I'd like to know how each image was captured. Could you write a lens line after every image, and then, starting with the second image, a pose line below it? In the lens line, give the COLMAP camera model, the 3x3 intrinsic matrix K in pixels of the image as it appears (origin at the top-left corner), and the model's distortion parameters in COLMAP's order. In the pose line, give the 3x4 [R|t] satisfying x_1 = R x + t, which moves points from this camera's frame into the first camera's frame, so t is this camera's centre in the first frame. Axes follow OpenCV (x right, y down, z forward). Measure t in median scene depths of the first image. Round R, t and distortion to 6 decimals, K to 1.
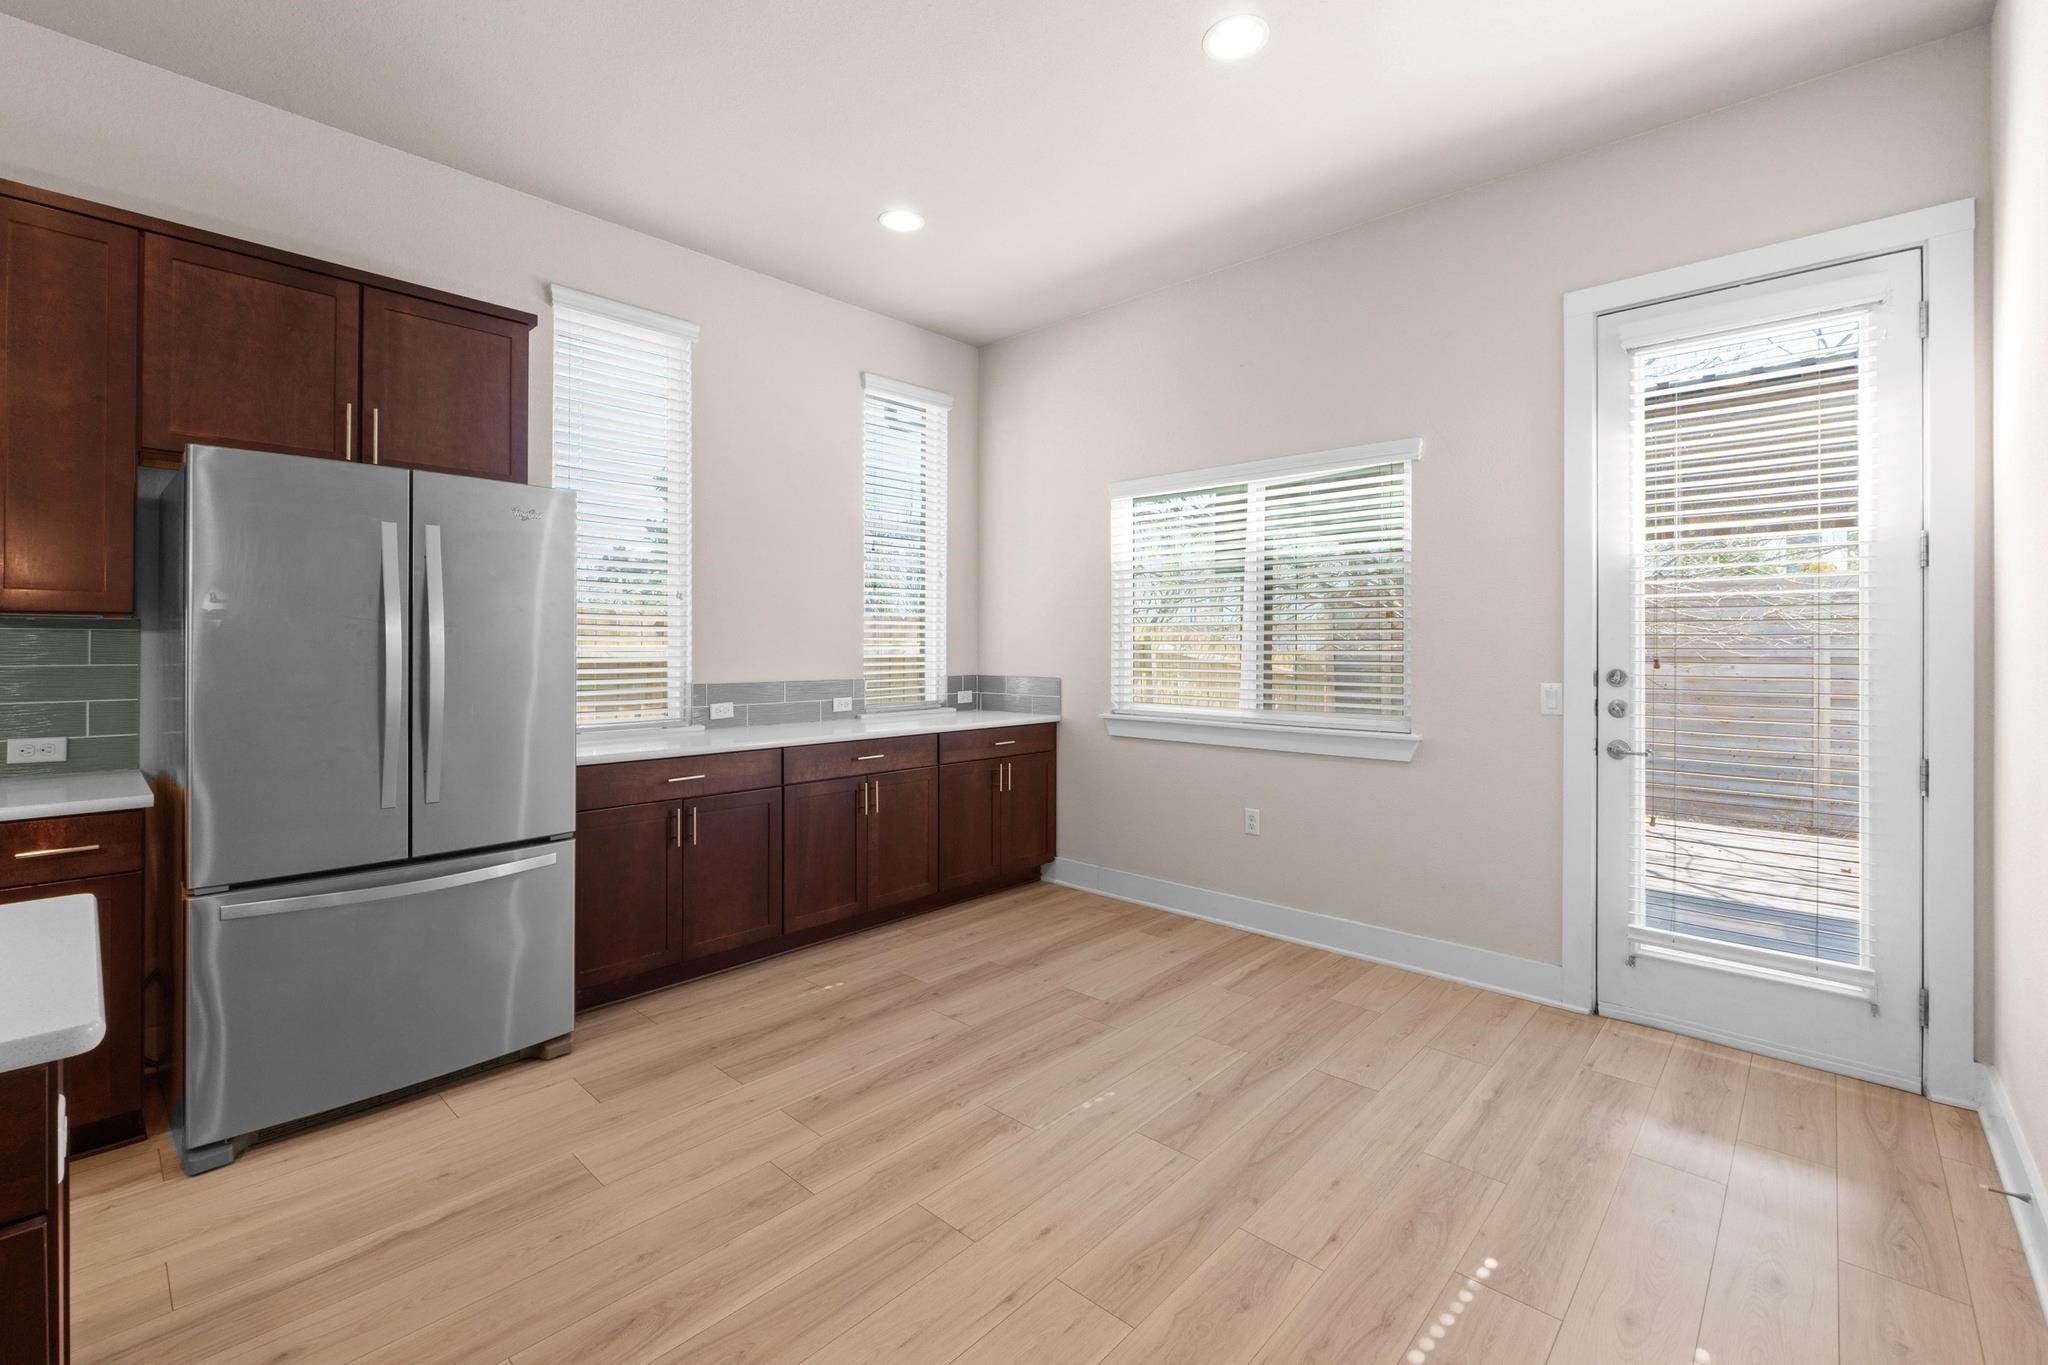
lens RADIAL K [[884.8, 0, 1023.0], [0, 884.8, 644.3], [0, 0, 1]] dist [-0.004024, -0.000561]
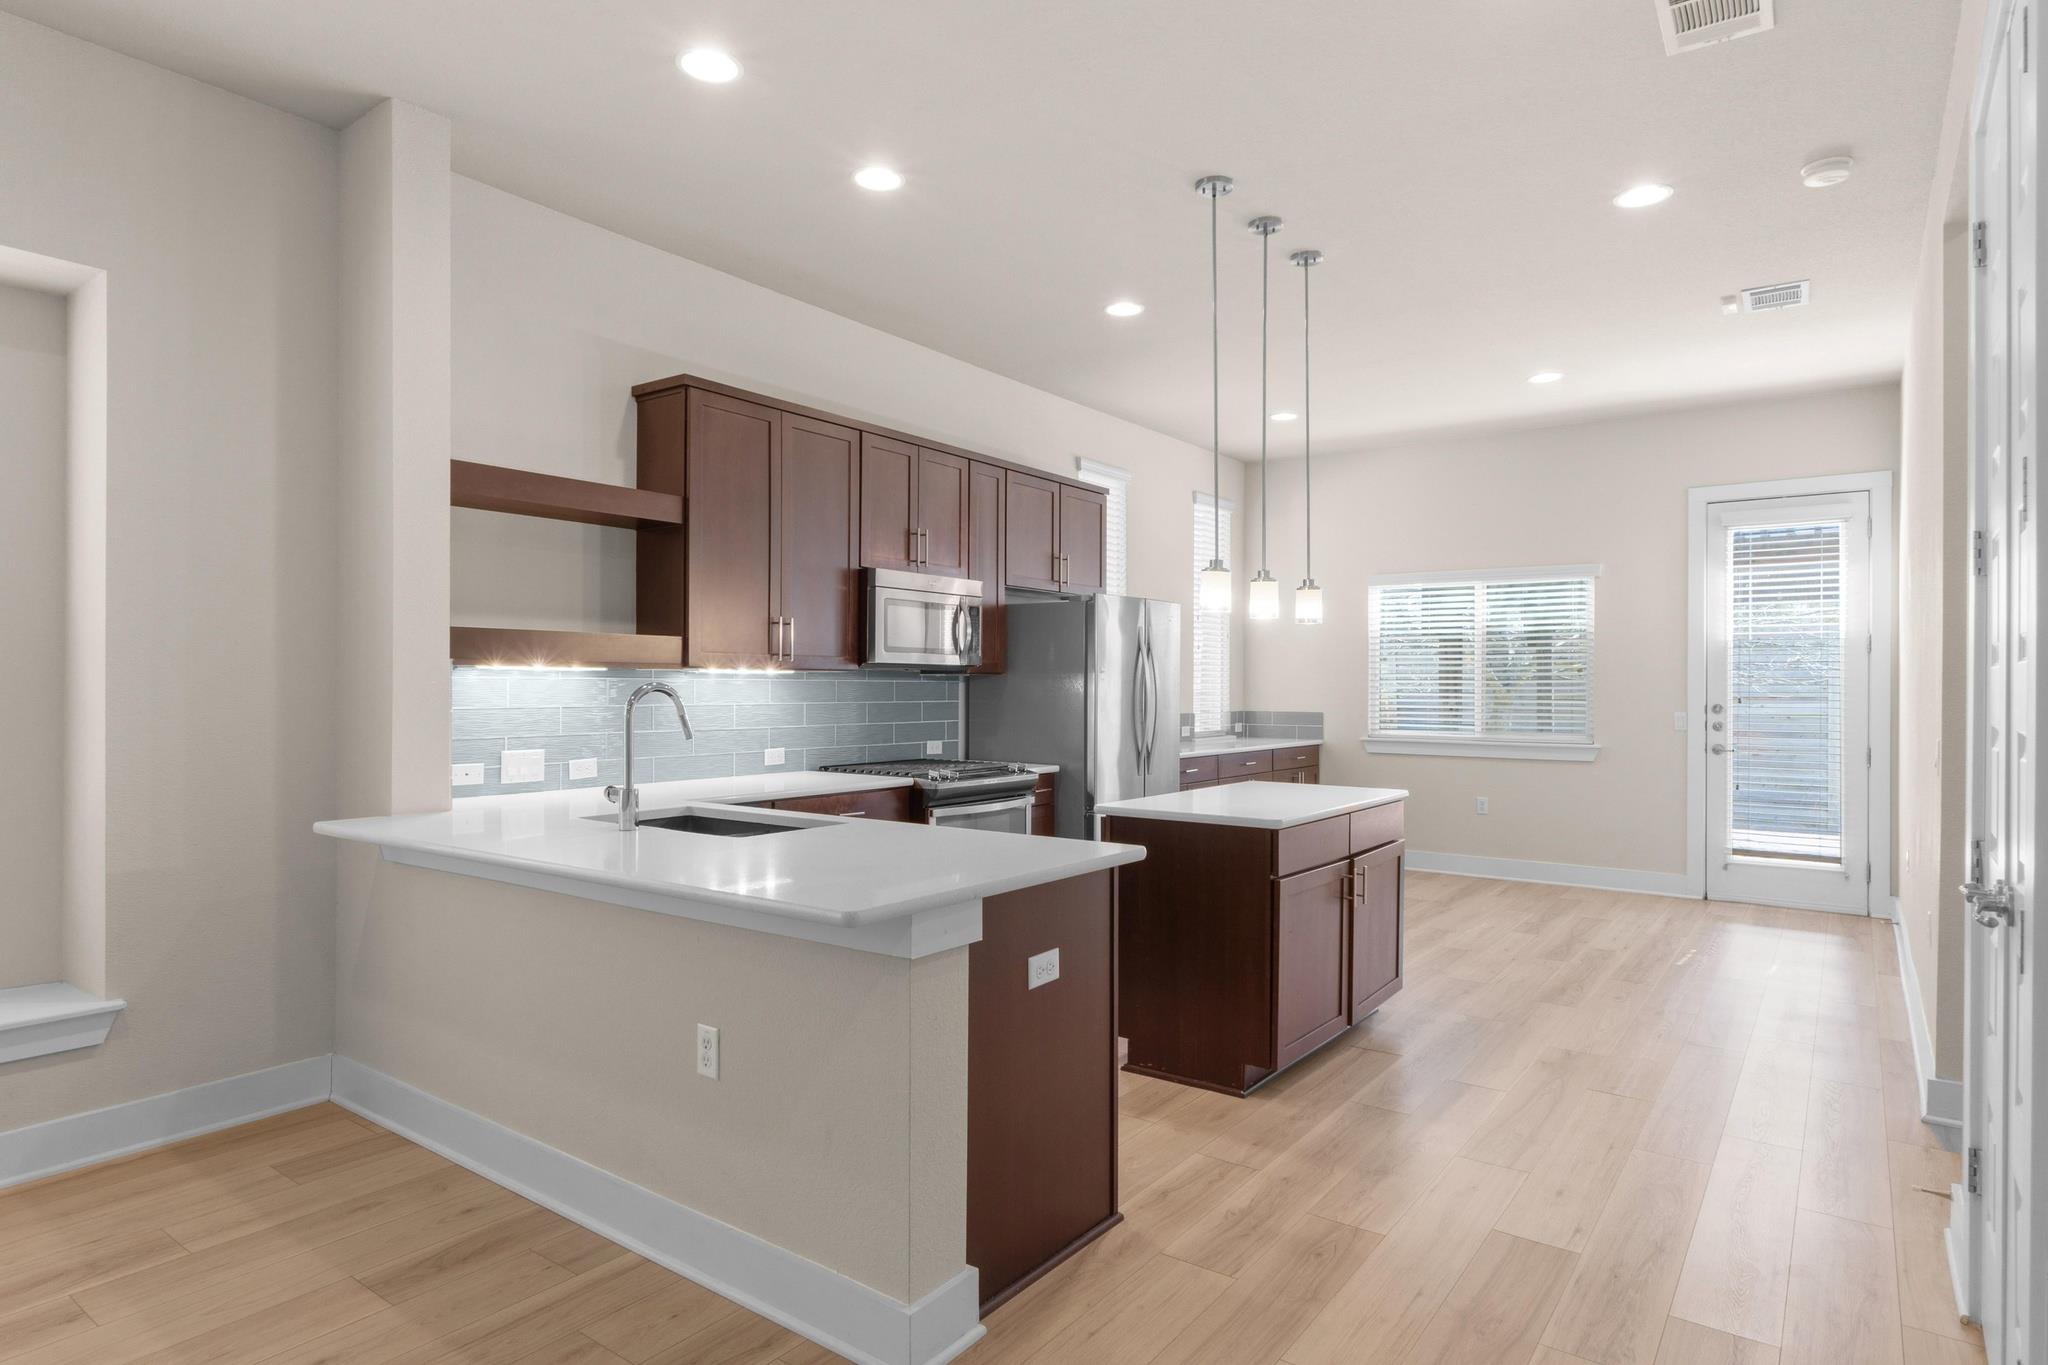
lens RADIAL K [[1140.2, 0, 1024.0], [0, 1140.2, 682.5], [0, 0, 1]] dist [-0.000650, -0.000897]
pose [[0.993493, 0.002270, 0.113870, -0.966008], [-0.002232, 0.999997, -0.000465, -0.010844], [-0.113870, 0.000208, 0.993496, -1.109703]]
